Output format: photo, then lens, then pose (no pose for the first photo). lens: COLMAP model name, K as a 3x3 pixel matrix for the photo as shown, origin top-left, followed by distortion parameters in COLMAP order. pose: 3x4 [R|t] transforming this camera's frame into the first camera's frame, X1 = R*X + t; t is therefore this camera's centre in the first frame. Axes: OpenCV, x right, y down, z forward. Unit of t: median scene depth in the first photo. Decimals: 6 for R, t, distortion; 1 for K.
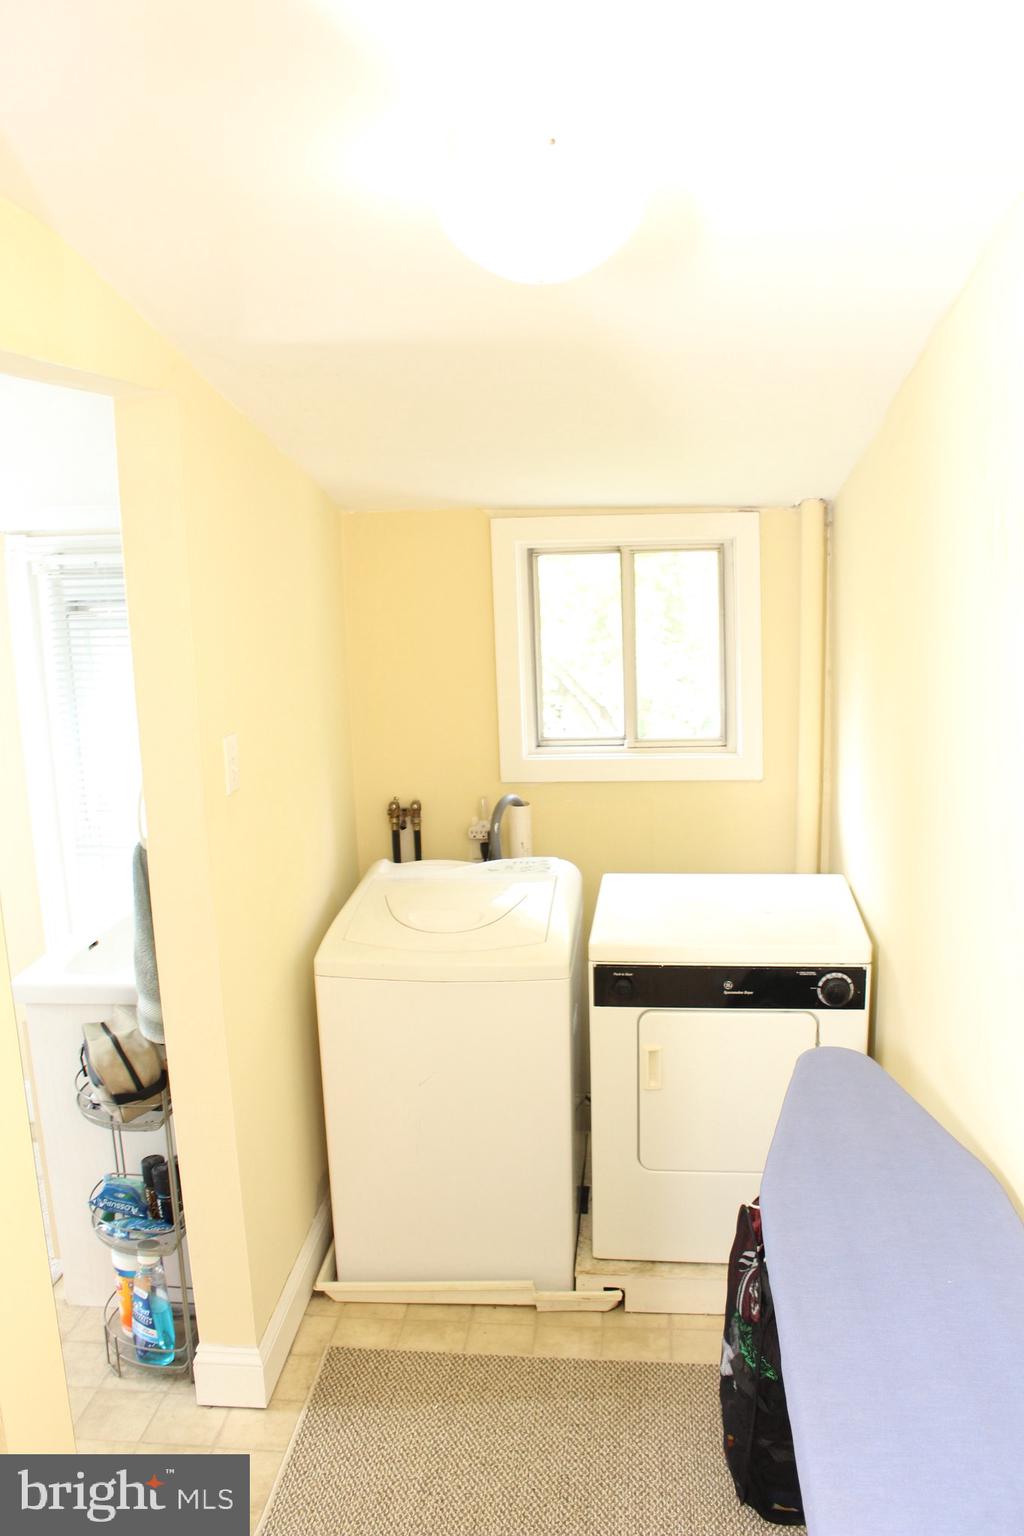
lens RADIAL K [[1329.6, 0, 512.0], [0, 1329.6, 768.0], [0, 0, 1]] dist [-0.154940, 0.141512]
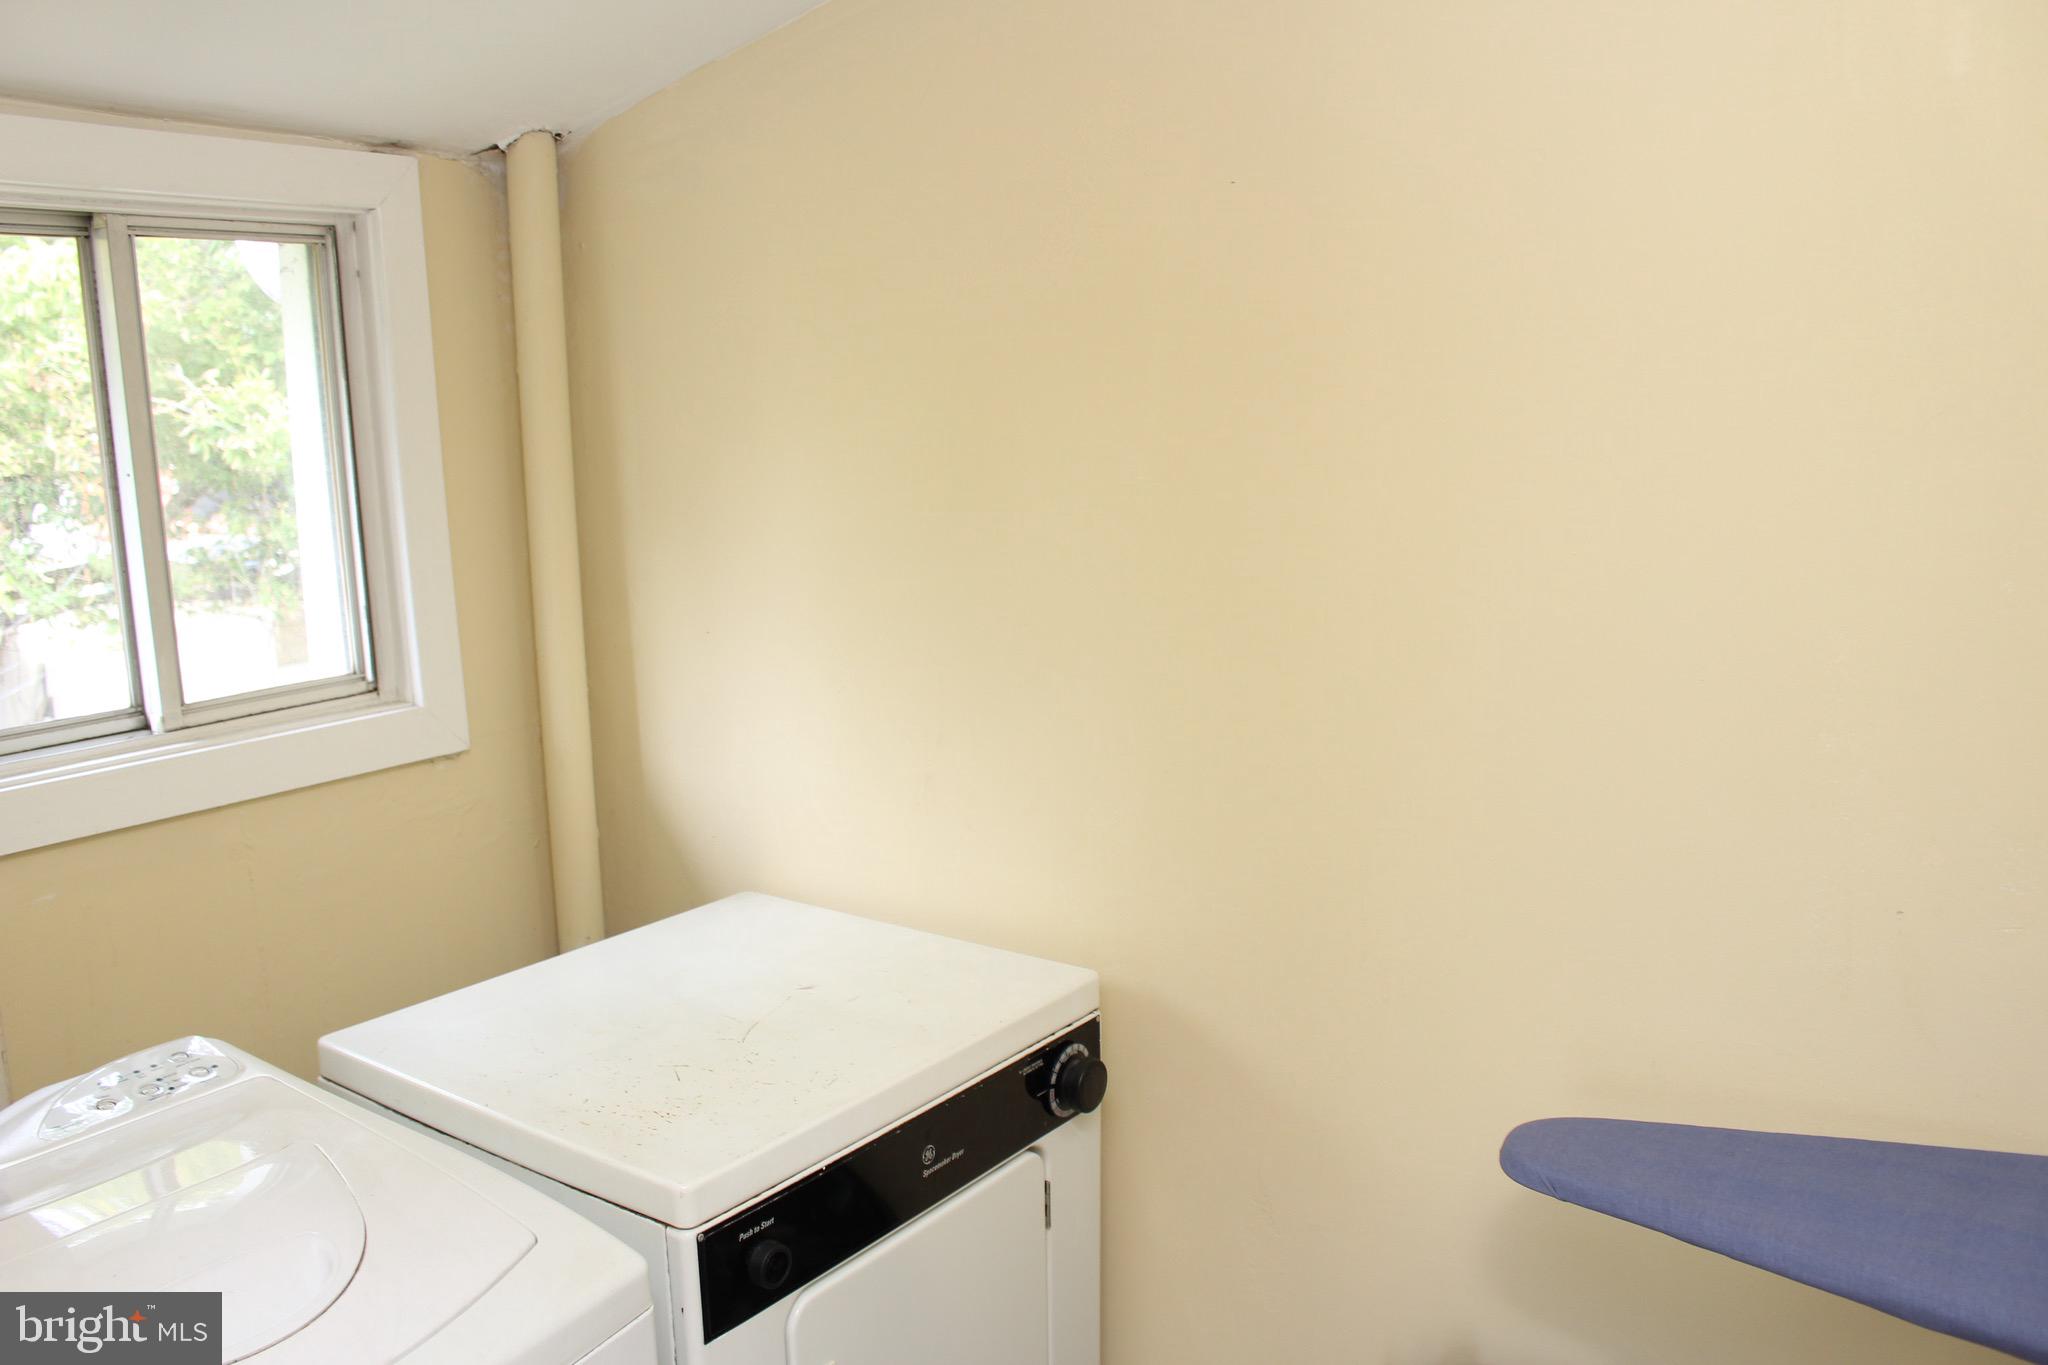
lens RADIAL K [[1772.9, 0, 1024.0], [0, 1772.9, 682.5], [0, 0, 1]] dist [-0.154940, 0.141512]
pose [[0.457280, -0.134647, 0.879071, -0.262008], [0.179572, 0.982091, 0.057016, -0.013999], [-0.871005, 0.131784, 0.473270, 0.567105]]
